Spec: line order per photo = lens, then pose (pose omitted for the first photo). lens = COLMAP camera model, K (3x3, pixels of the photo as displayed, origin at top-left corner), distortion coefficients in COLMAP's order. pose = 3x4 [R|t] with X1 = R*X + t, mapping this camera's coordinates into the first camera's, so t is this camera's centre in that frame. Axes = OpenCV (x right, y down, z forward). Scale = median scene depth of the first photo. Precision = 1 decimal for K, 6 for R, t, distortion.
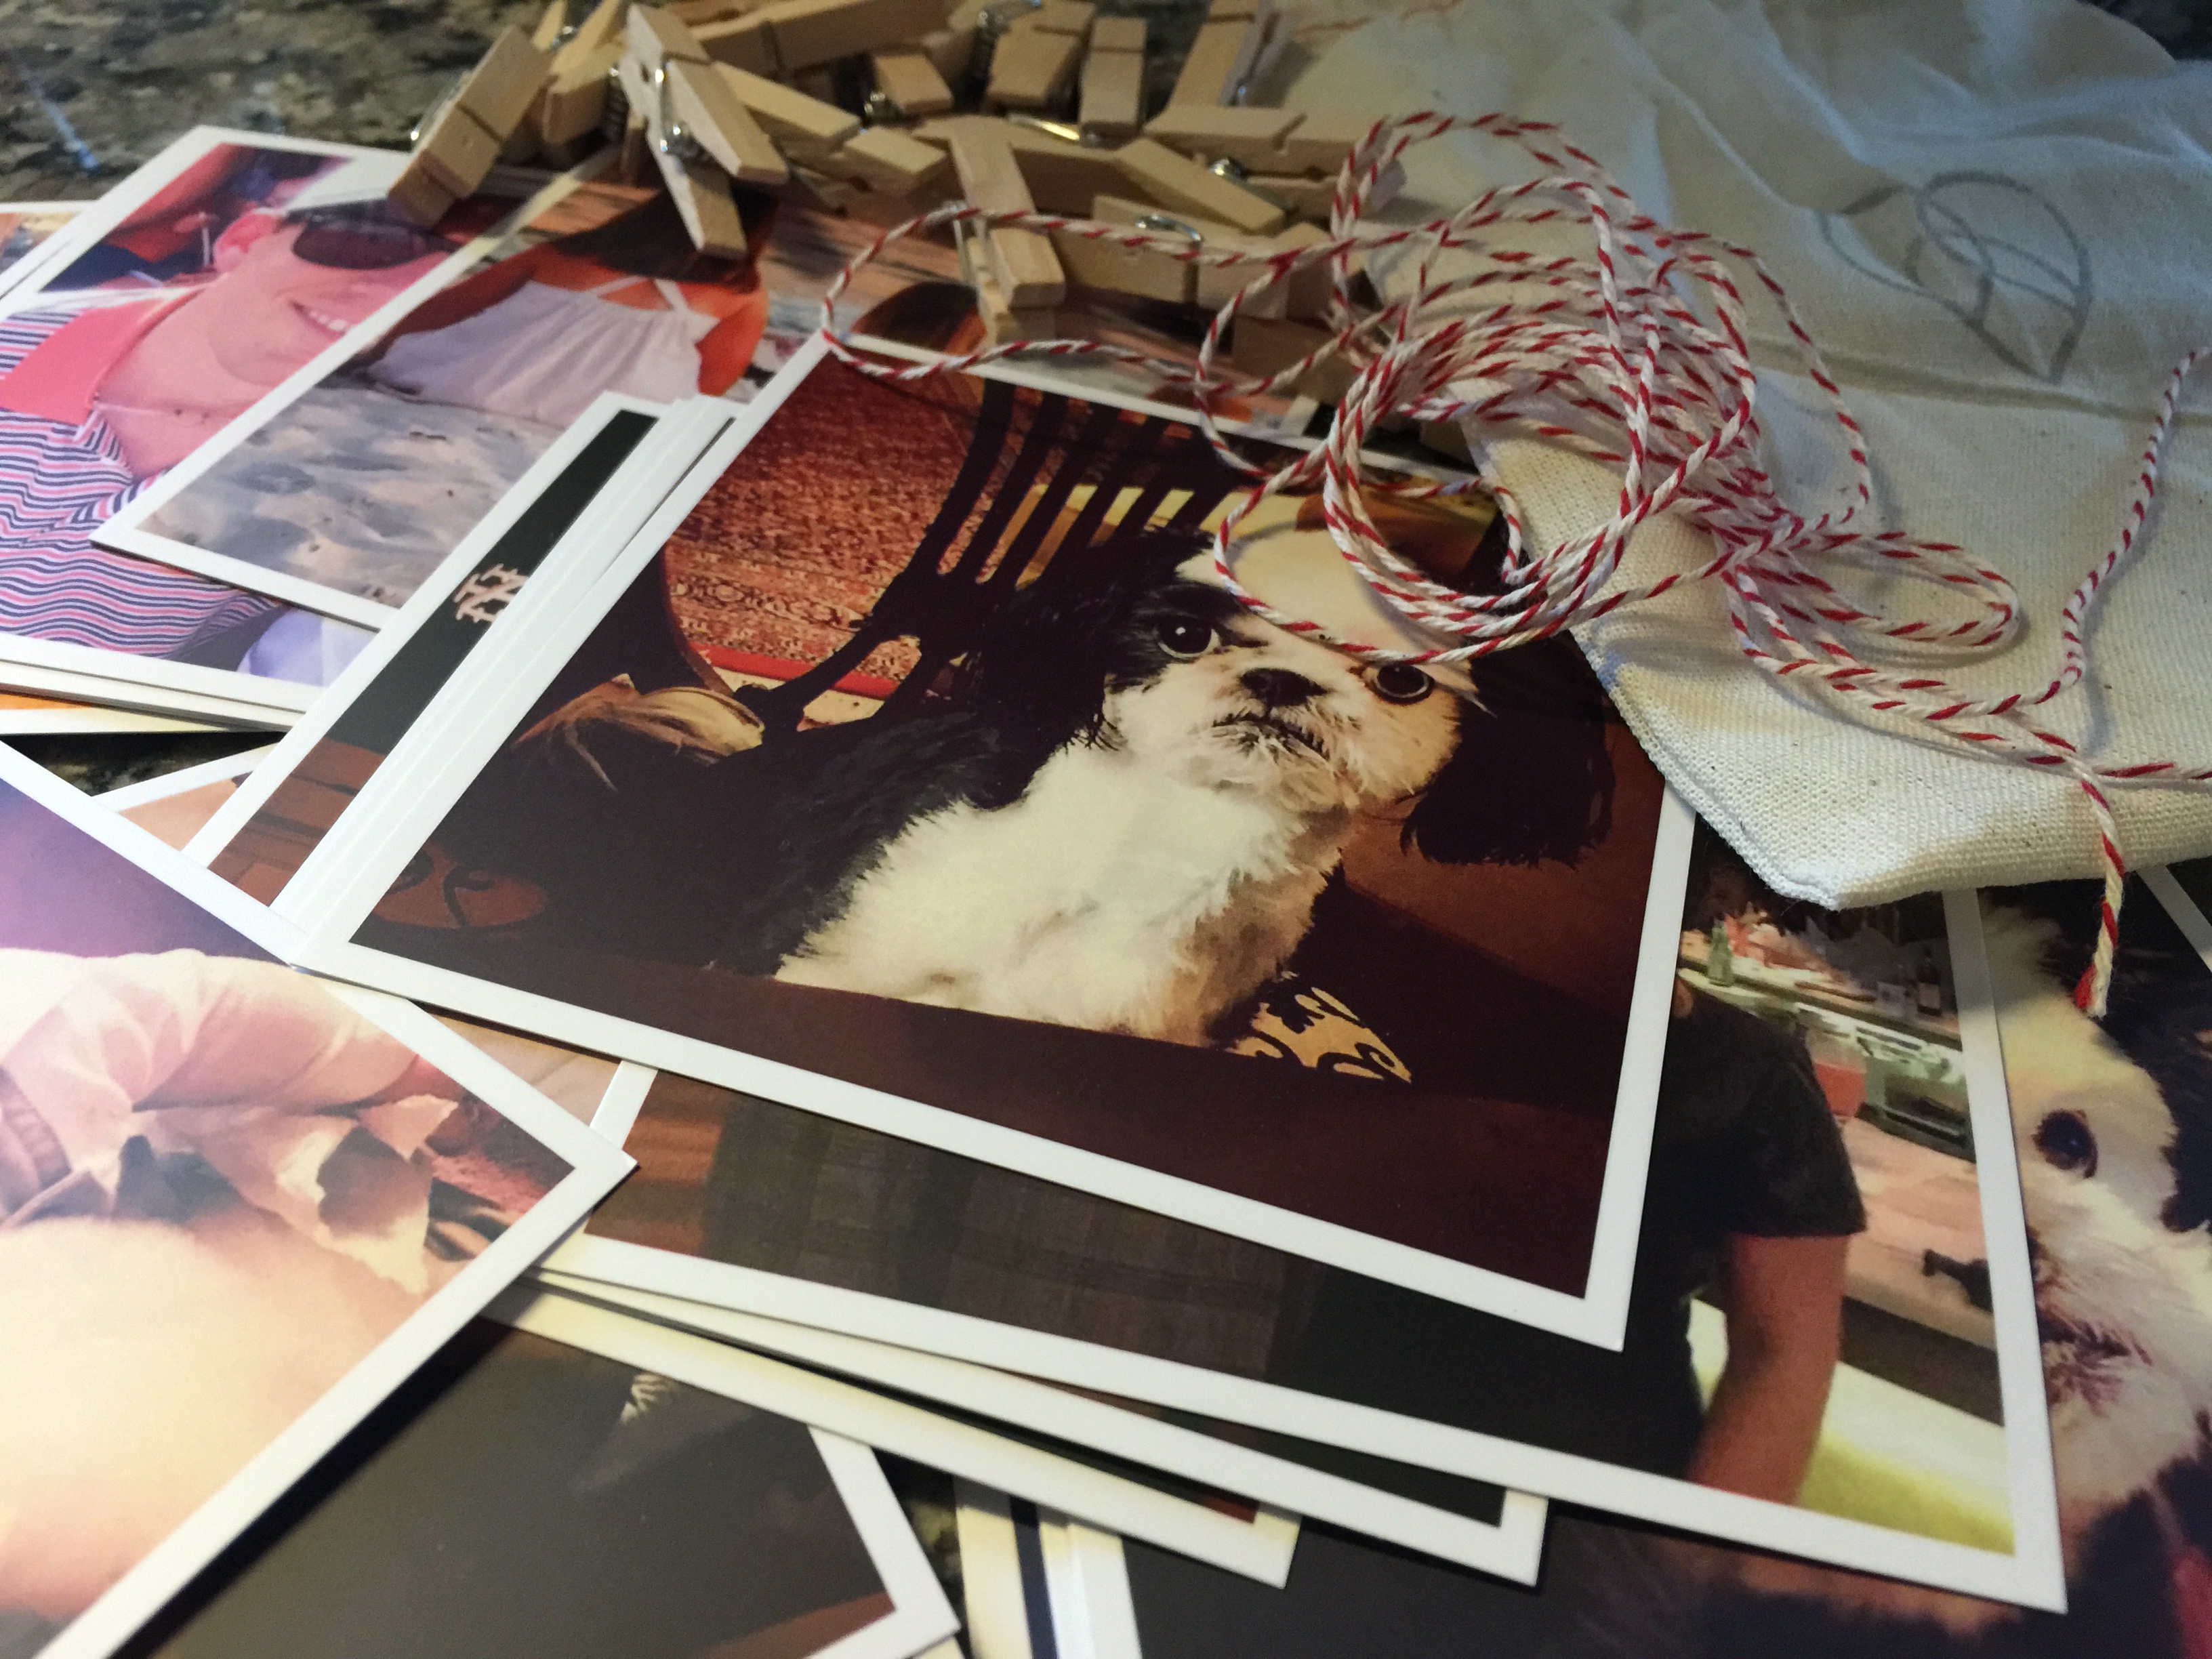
lens RADIAL K [[1871.1, 0, 1106.3], [0, 1871.1, 829.6], [0, 0, 1]] dist [0.112660, 0.001980]
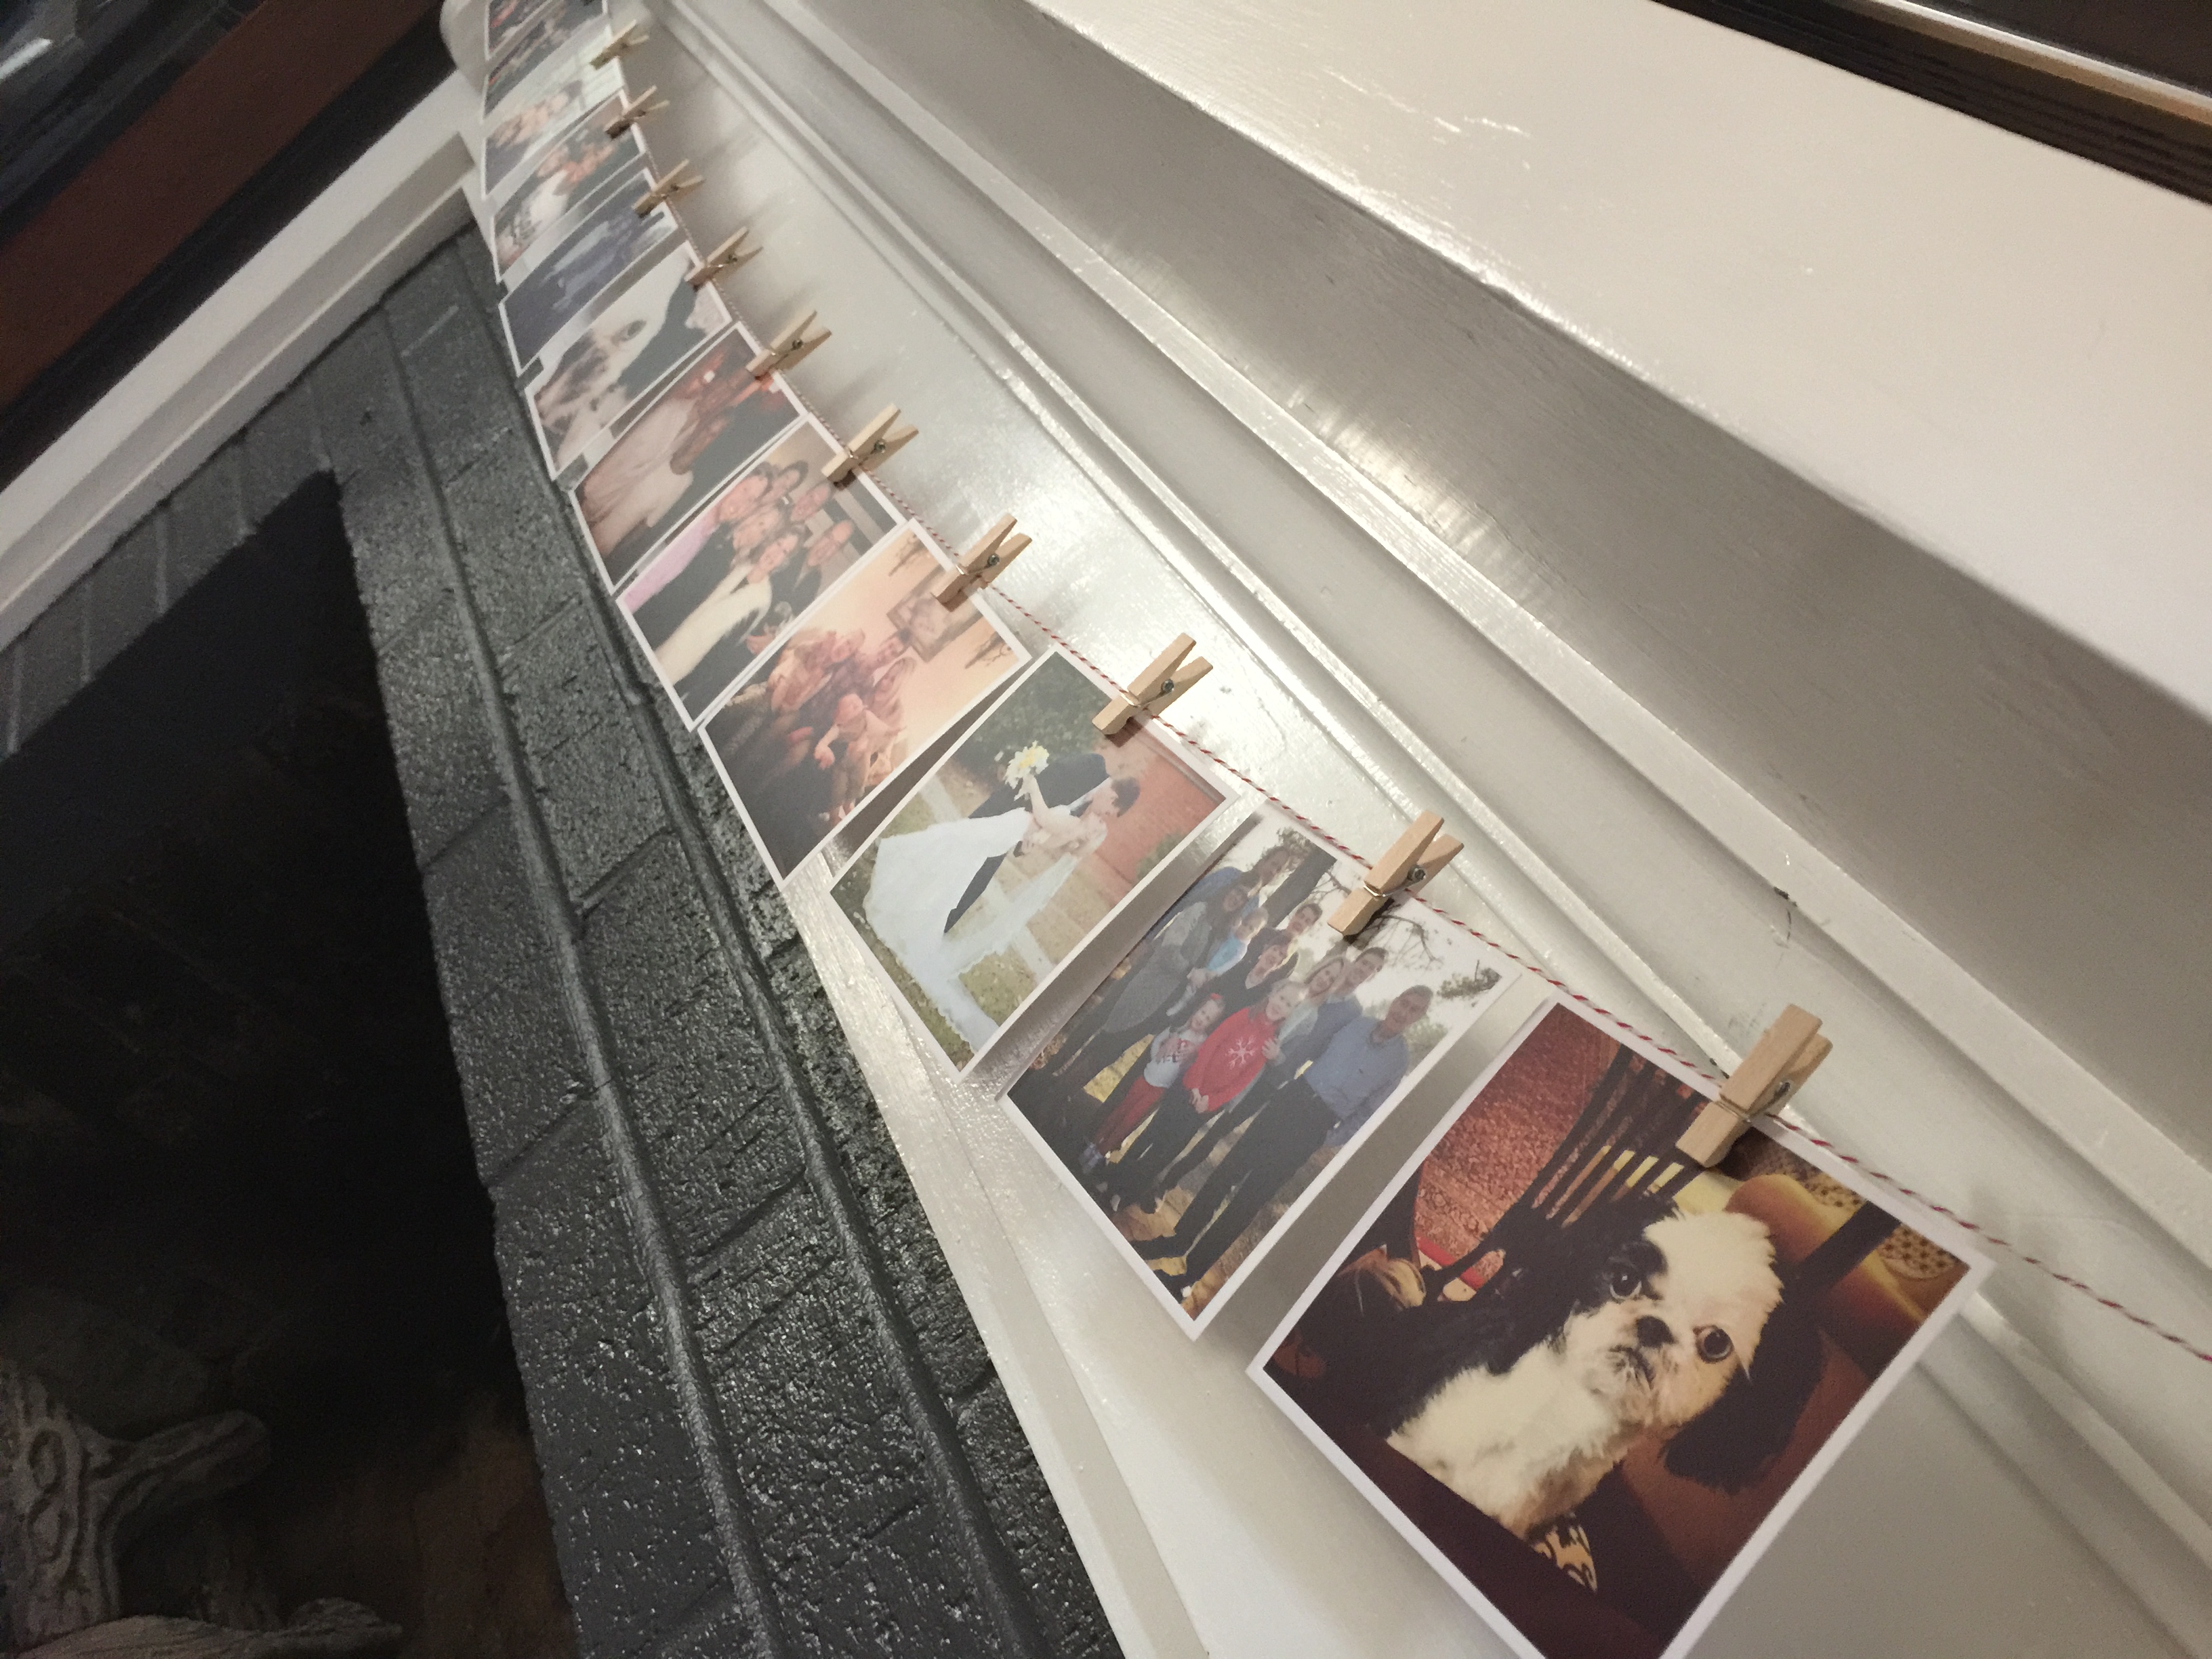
lens RADIAL K [[1871.1, 0, 1105.2], [0, 1871.1, 829.2], [0, 0, 1]] dist [0.112660, 0.001980]
pose [[0.691628, 0.075818, -0.718264, 1.123124], [0.072967, 0.982052, 0.173924, -1.013891], [0.718559, -0.172700, 0.673682, -0.687916]]
